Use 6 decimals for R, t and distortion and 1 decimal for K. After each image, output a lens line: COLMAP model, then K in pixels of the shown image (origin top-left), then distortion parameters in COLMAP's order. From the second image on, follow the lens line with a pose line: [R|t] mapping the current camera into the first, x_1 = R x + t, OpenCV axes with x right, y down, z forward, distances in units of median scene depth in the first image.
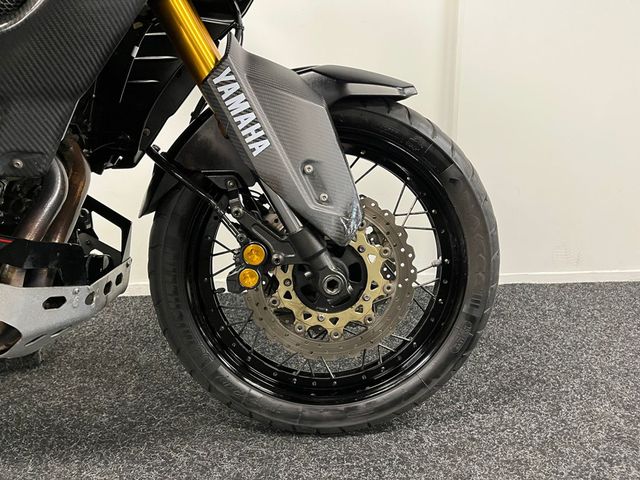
lens RADIAL K [[479.0, 0, 320.9], [0, 479.0, 242.4], [0, 0, 1]] dist [0.083640, -0.106391]
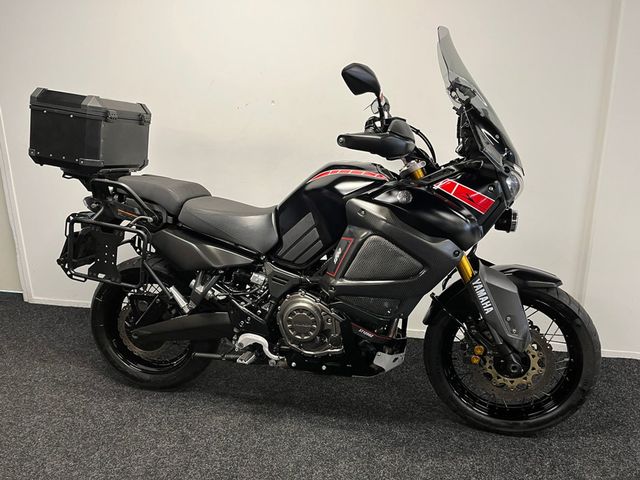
lens RADIAL K [[481.9, 0, 321.6], [0, 481.9, 237.4], [0, 0, 1]] dist [0.081914, -0.109097]
pose [[0.965365, 0.079188, -0.248593, -0.301946], [-0.077364, 0.996856, 0.017114, -0.452948], [0.249167, 0.002711, 0.968457, -1.325895]]
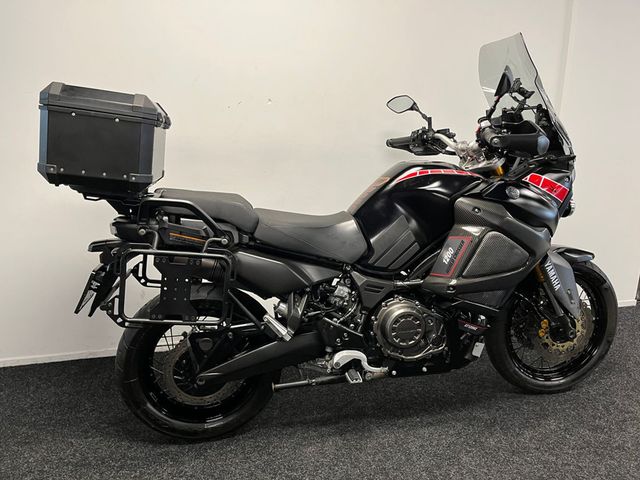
lens RADIAL K [[481.9, 0, 321.6], [0, 481.9, 237.4], [0, 0, 1]] dist [0.081914, -0.109097]
pose [[0.987021, -0.028067, 0.158123, -1.580205], [0.025966, 0.999545, 0.015336, -0.468903], [-0.158481, -0.011031, 0.987300, -1.282302]]
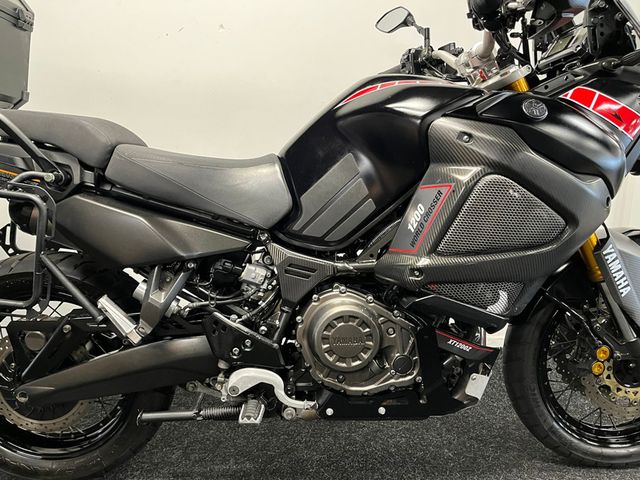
lens RADIAL K [[481.9, 0, 321.6], [0, 481.9, 237.4], [0, 0, 1]] dist [0.081914, -0.109097]
pose [[0.999795, 0.020124, 0.002316, -0.968602], [-0.020031, 0.999192, -0.034836, -0.252126], [-0.003015, 0.034782, 0.999390, -0.542367]]
